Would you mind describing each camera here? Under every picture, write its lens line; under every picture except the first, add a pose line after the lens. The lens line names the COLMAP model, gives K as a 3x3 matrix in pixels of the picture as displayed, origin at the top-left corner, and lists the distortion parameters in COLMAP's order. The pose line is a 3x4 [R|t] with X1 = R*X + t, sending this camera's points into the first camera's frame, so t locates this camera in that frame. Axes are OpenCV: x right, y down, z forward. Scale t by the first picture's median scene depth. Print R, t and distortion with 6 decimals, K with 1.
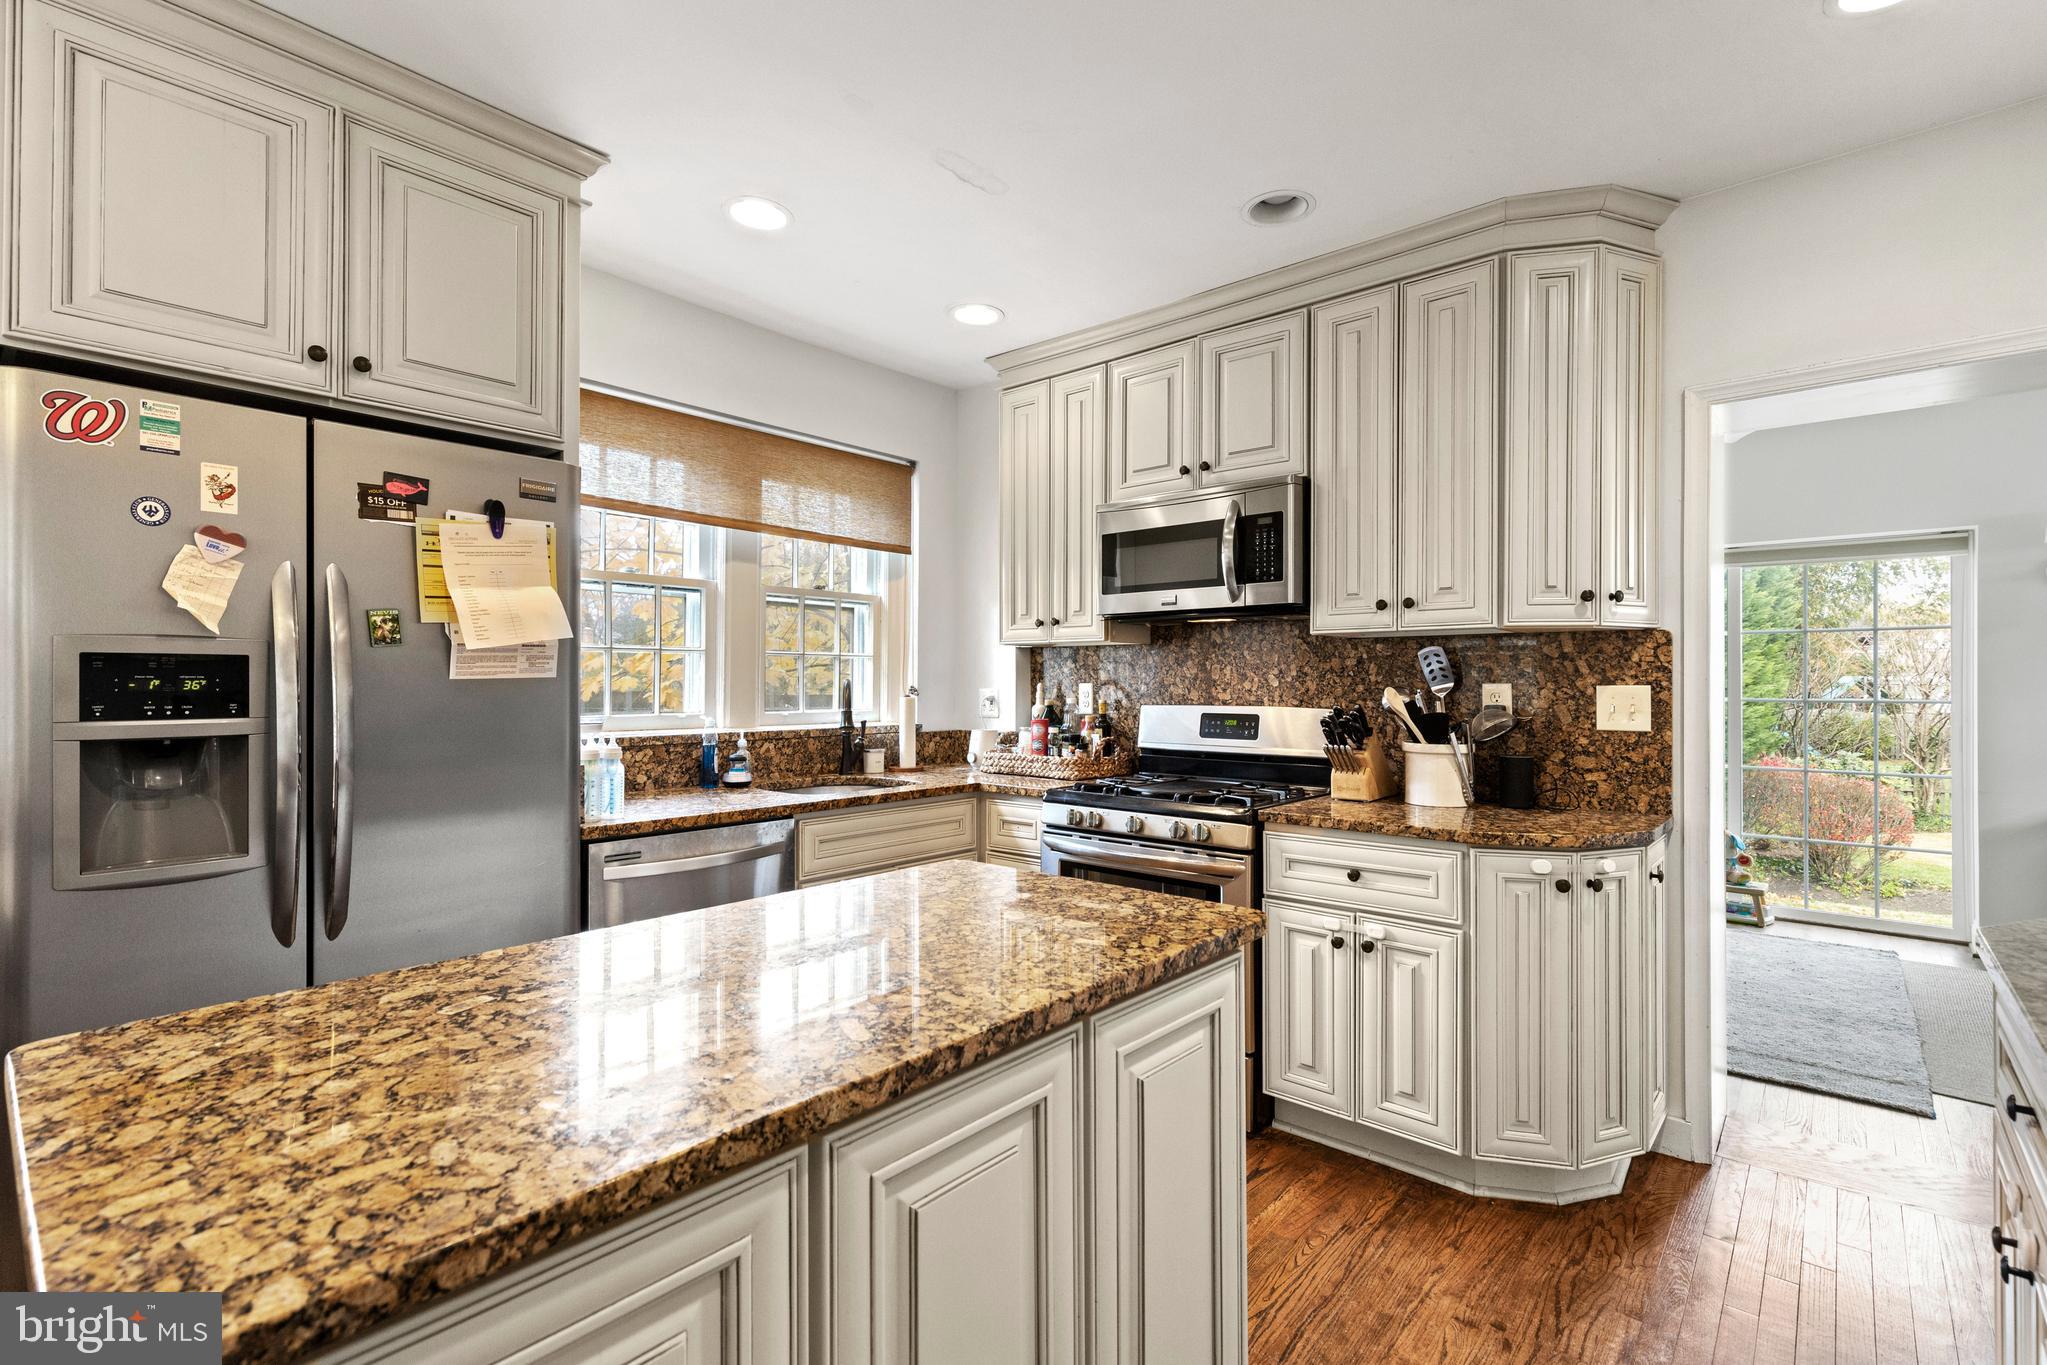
lens RADIAL K [[925.1, 0, 1031.7], [0, 925.1, 679.0], [0, 0, 1]] dist [0.007270, -0.000238]
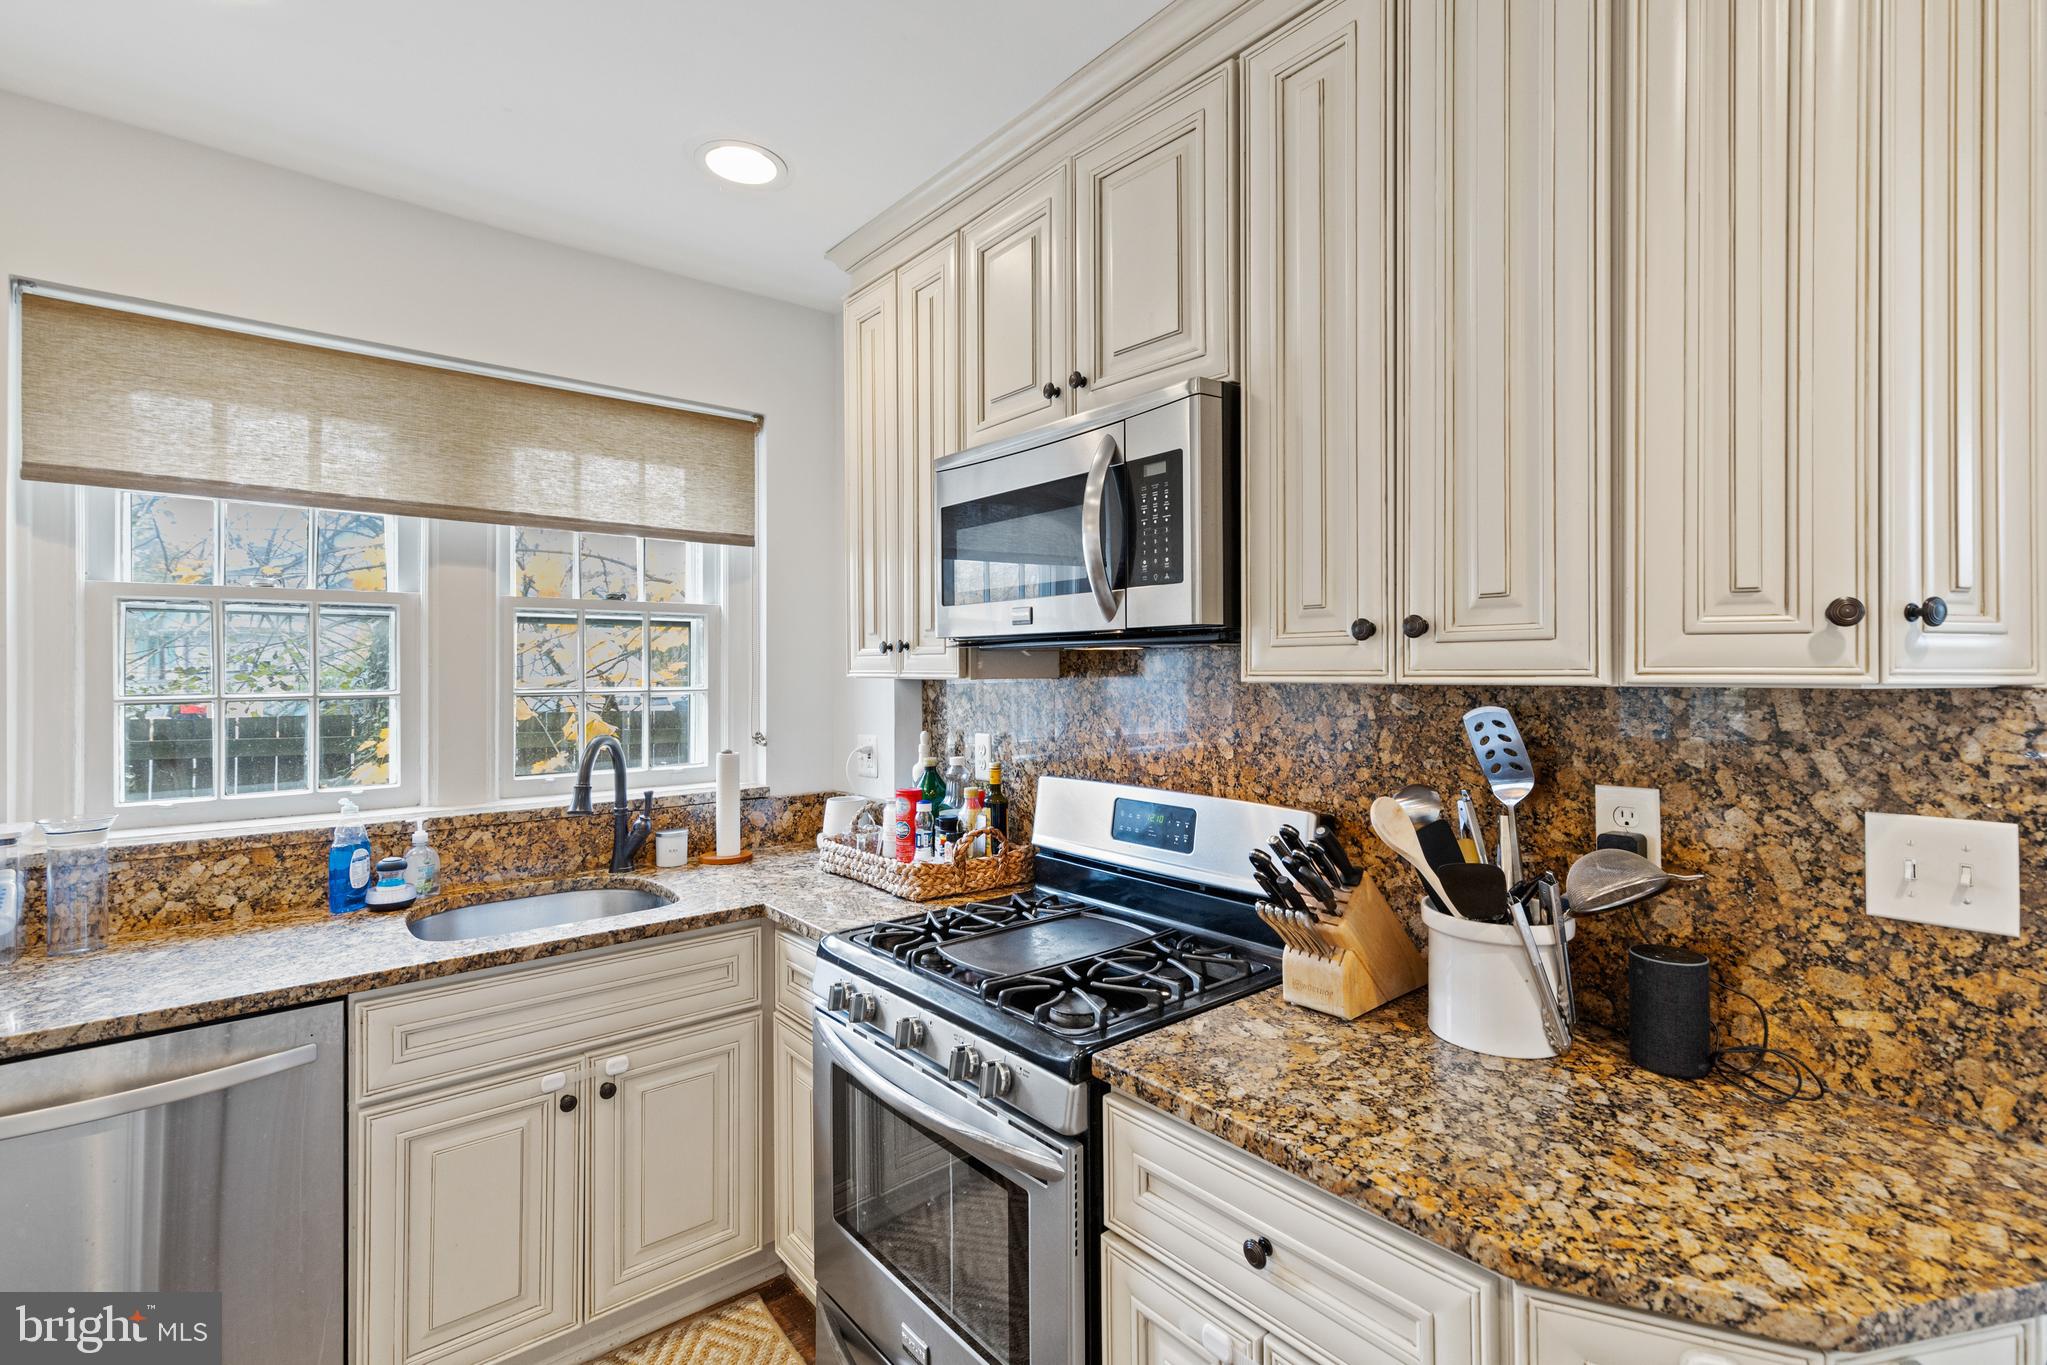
lens RADIAL K [[925.1, 0, 1039.7], [0, 925.1, 666.2], [0, 0, 1]] dist [0.007270, -0.000238]
pose [[0.988045, -0.007535, -0.153979, 0.290536], [0.007842, 0.999968, 0.001389, -0.063997], [0.153963, -0.002580, 0.988073, 0.503590]]
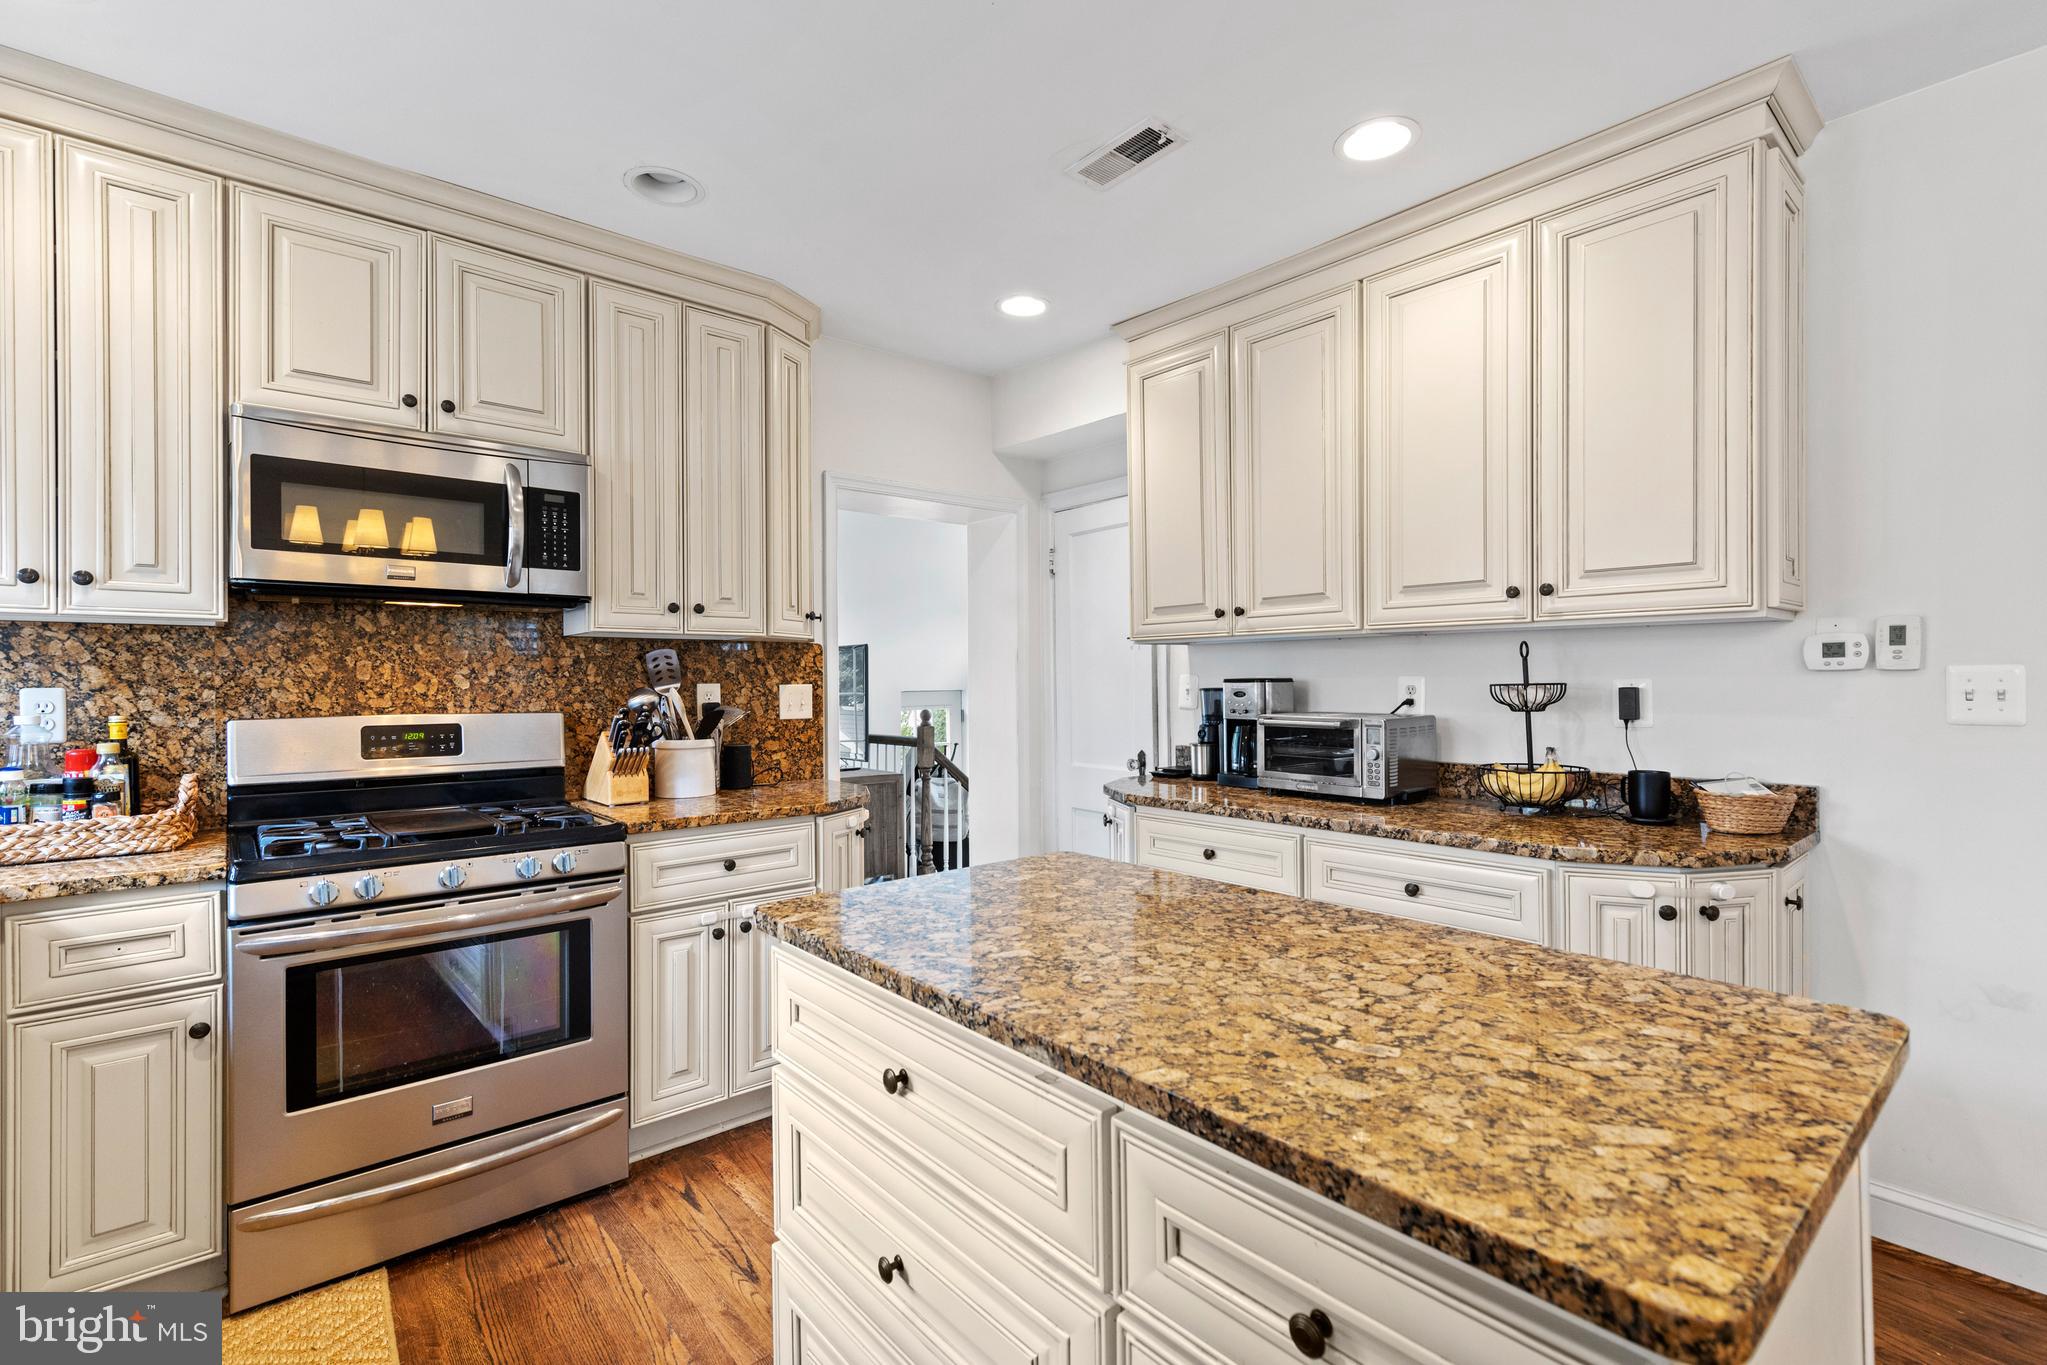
lens RADIAL K [[925.1, 0, 1028.8], [0, 925.1, 684.6], [0, 0, 1]] dist [0.007270, -0.000238]
pose [[0.147133, -0.005784, 0.989100, -0.597113], [0.001489, 0.999983, 0.005626, 0.000241], [-0.989116, 0.000645, 0.147139, 0.465860]]
